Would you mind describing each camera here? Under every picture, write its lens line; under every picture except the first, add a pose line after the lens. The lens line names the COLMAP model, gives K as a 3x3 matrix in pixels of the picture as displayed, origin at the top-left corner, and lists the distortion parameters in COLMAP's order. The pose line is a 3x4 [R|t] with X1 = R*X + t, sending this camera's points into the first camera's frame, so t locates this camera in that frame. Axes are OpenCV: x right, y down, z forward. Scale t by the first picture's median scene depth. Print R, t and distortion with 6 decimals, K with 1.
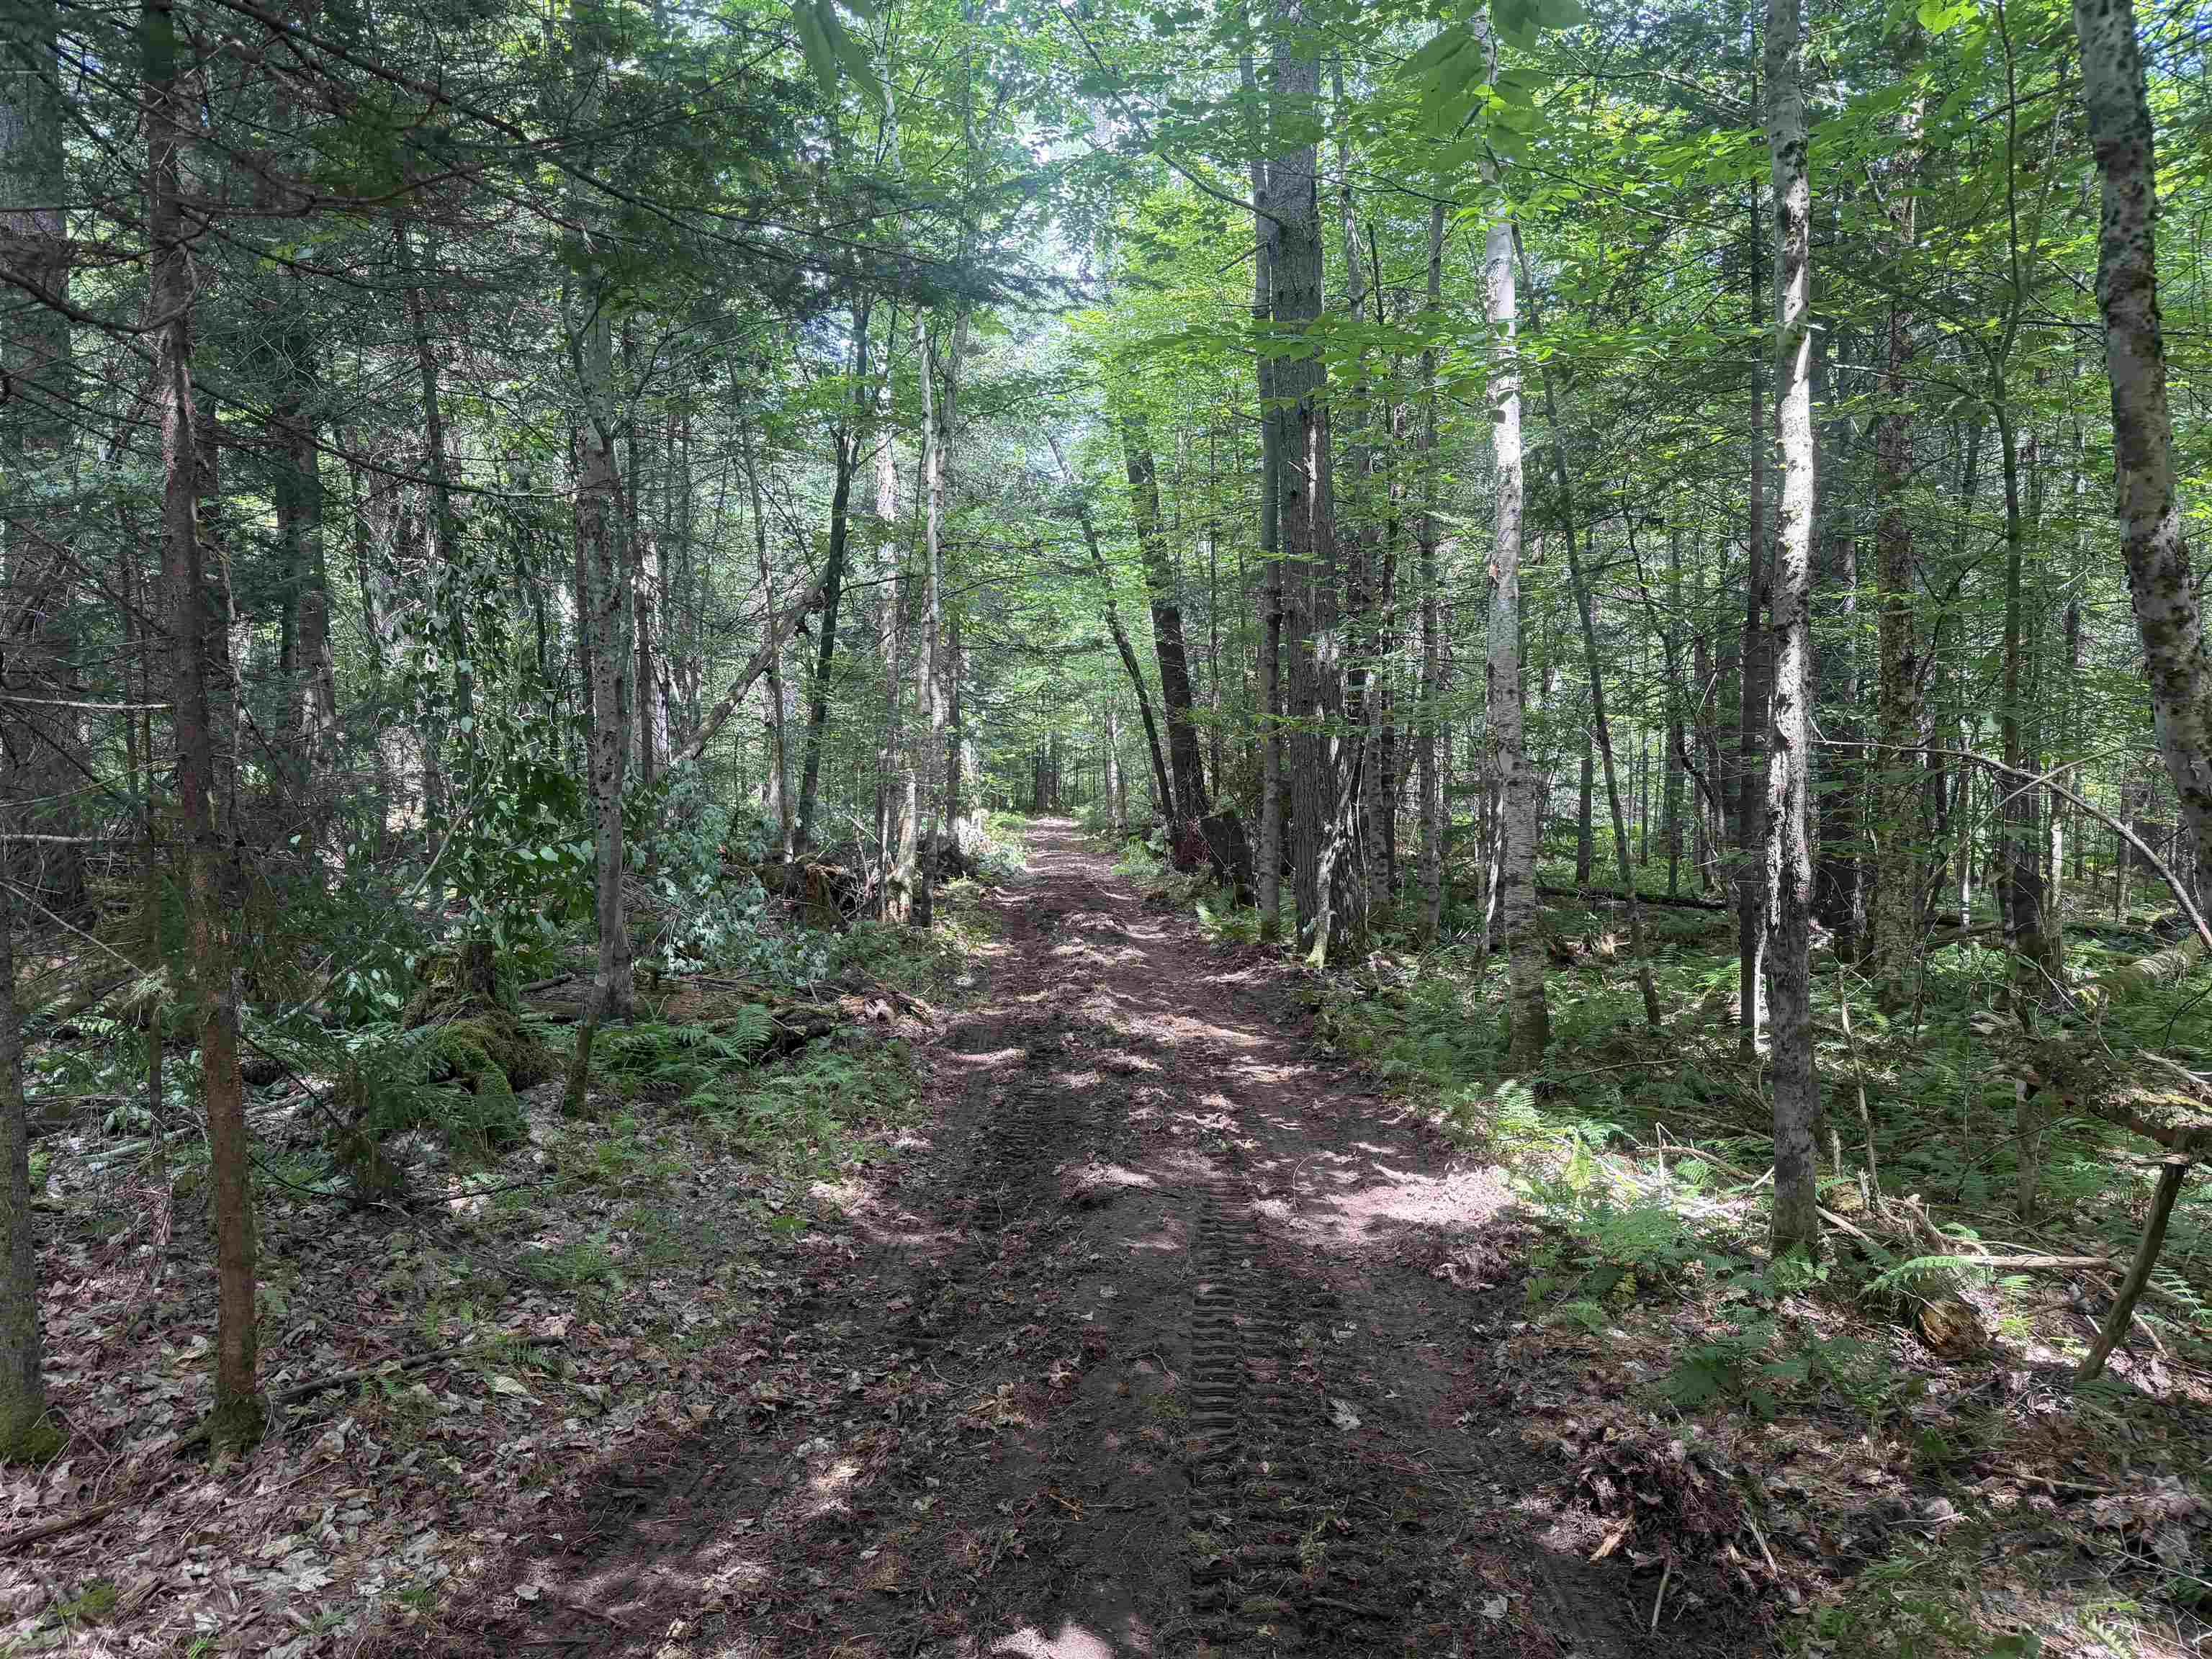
lens RADIAL K [[1547.3, 0, 1102.6], [0, 1547.3, 832.3], [0, 0, 1]] dist [0.041841, -0.054396]
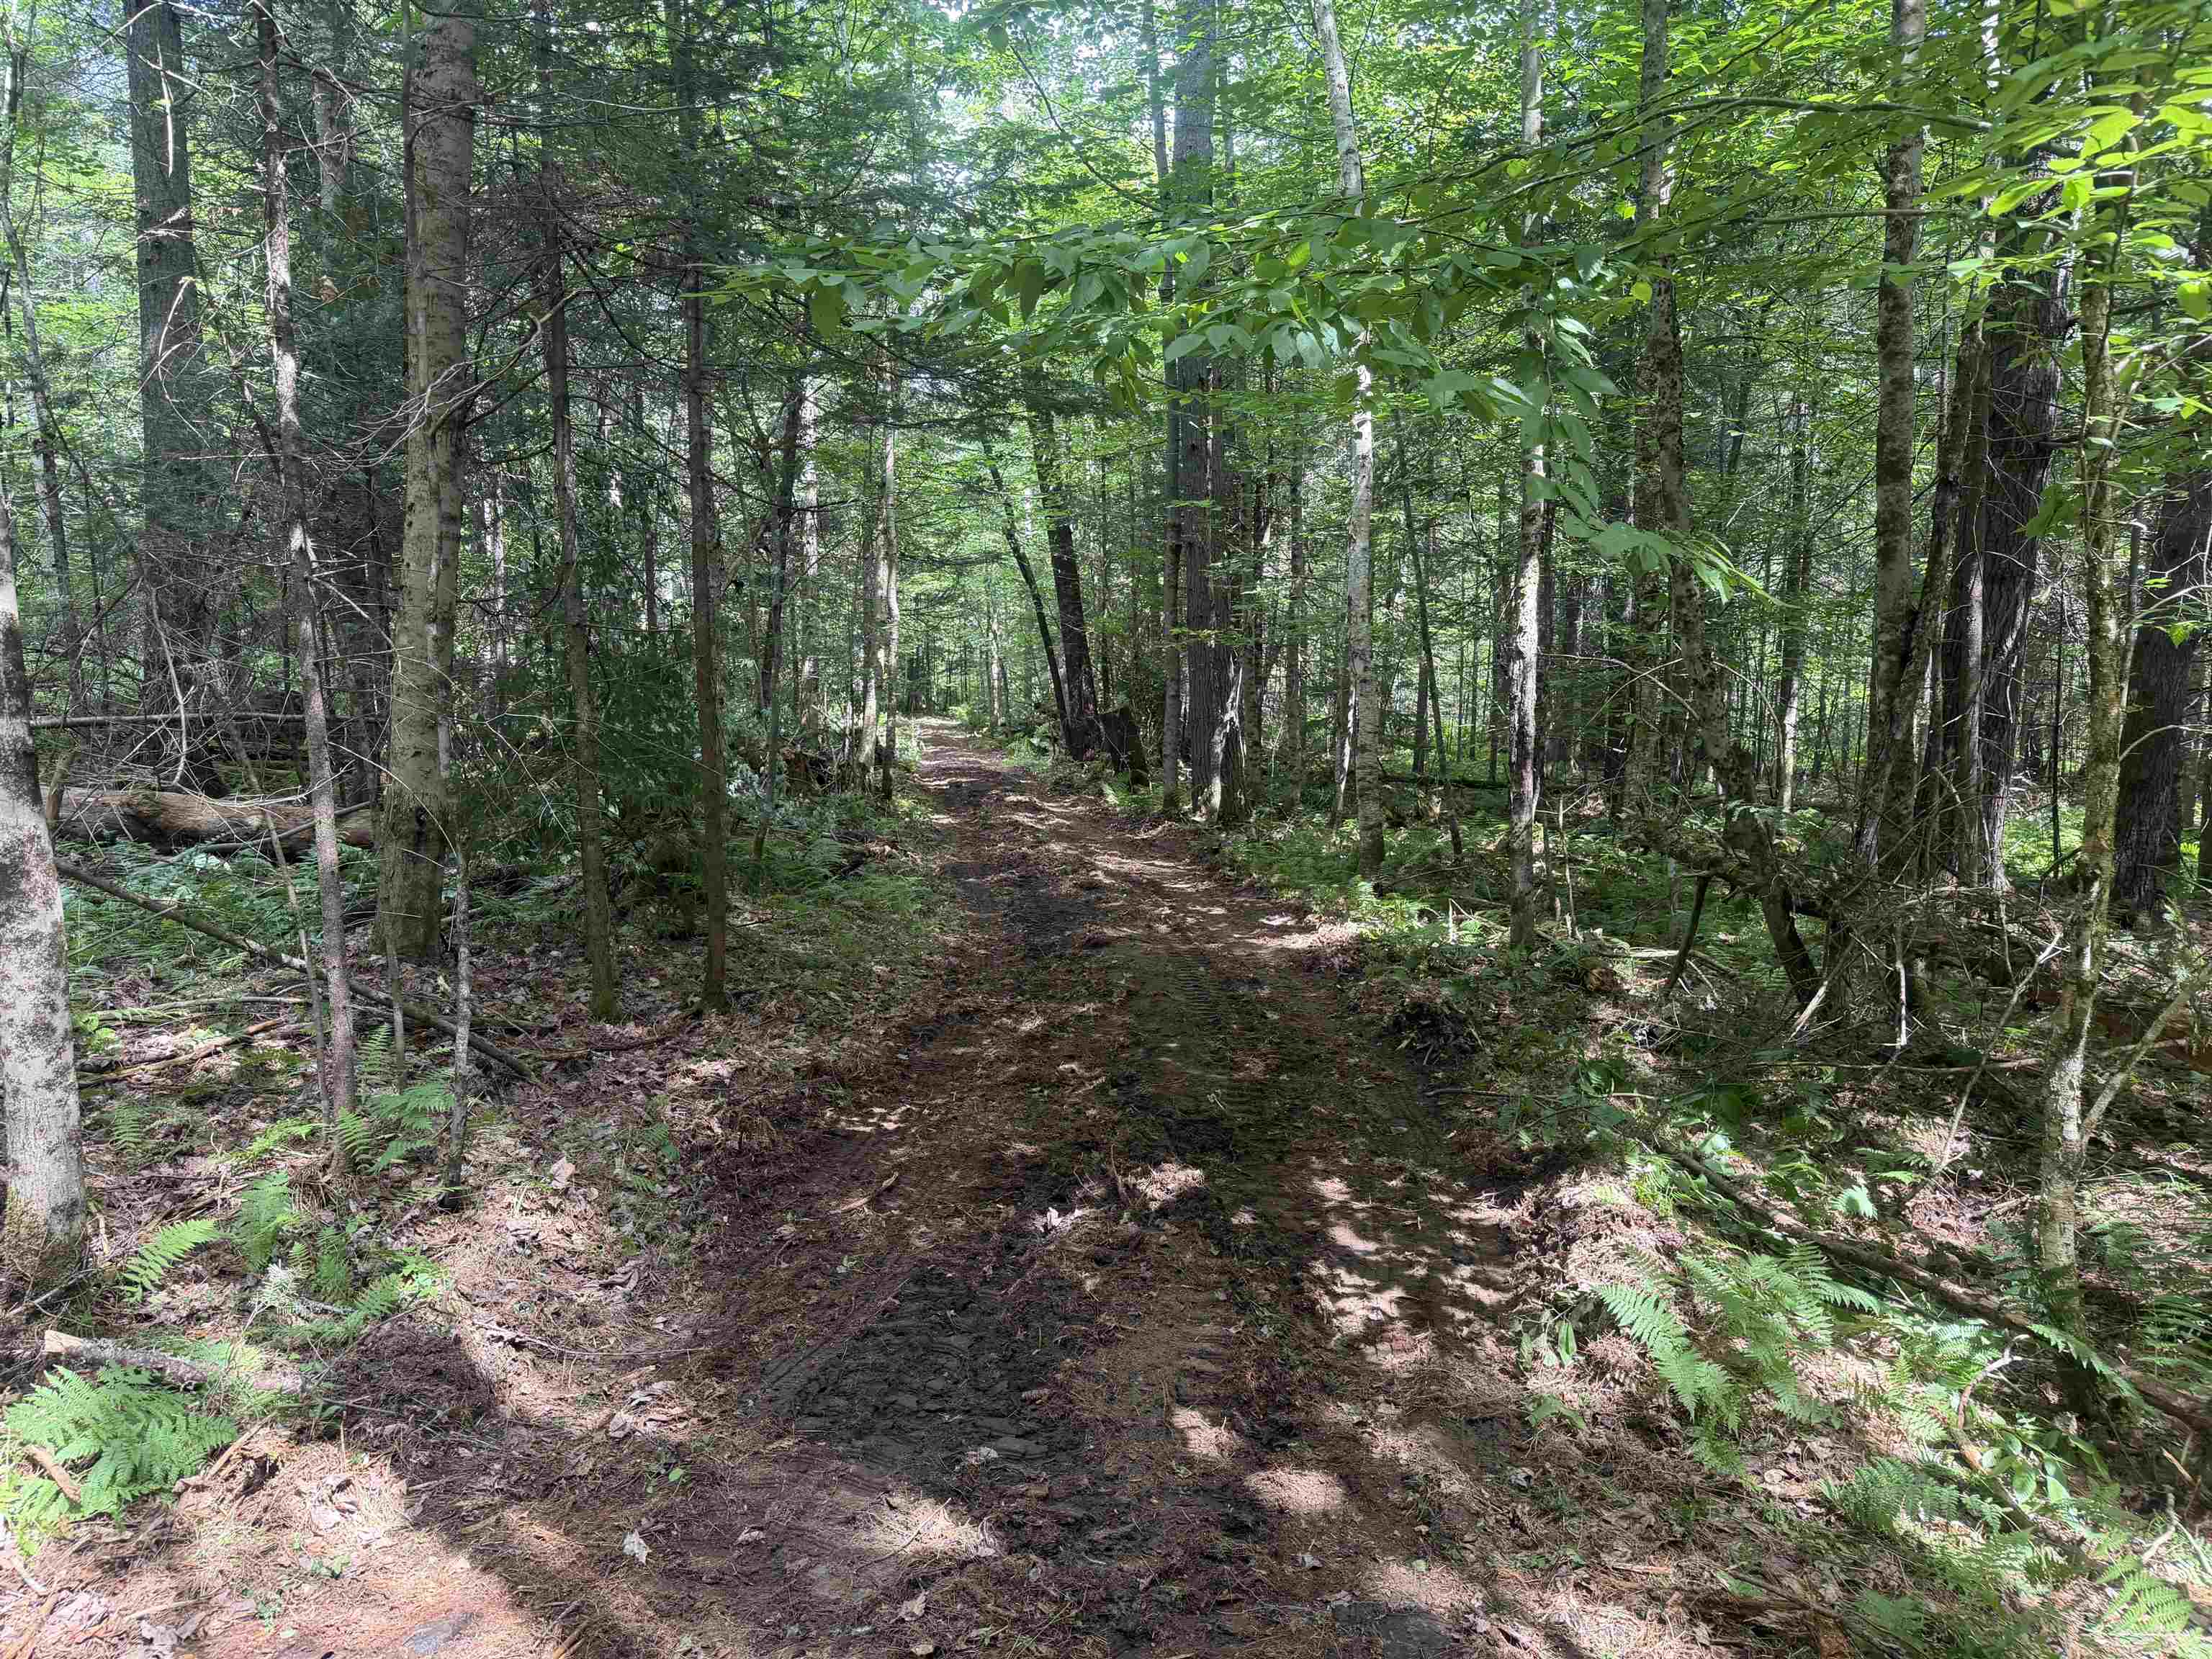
lens RADIAL K [[1547.3, 0, 1102.6], [0, 1547.3, 832.3], [0, 0, 1]] dist [0.041841, -0.054396]
pose [[0.995592, -0.002681, 0.093757, -0.042649], [-0.003185, 0.998049, 0.062355, 0.007584], [-0.093741, -0.062379, 0.993641, -0.158076]]
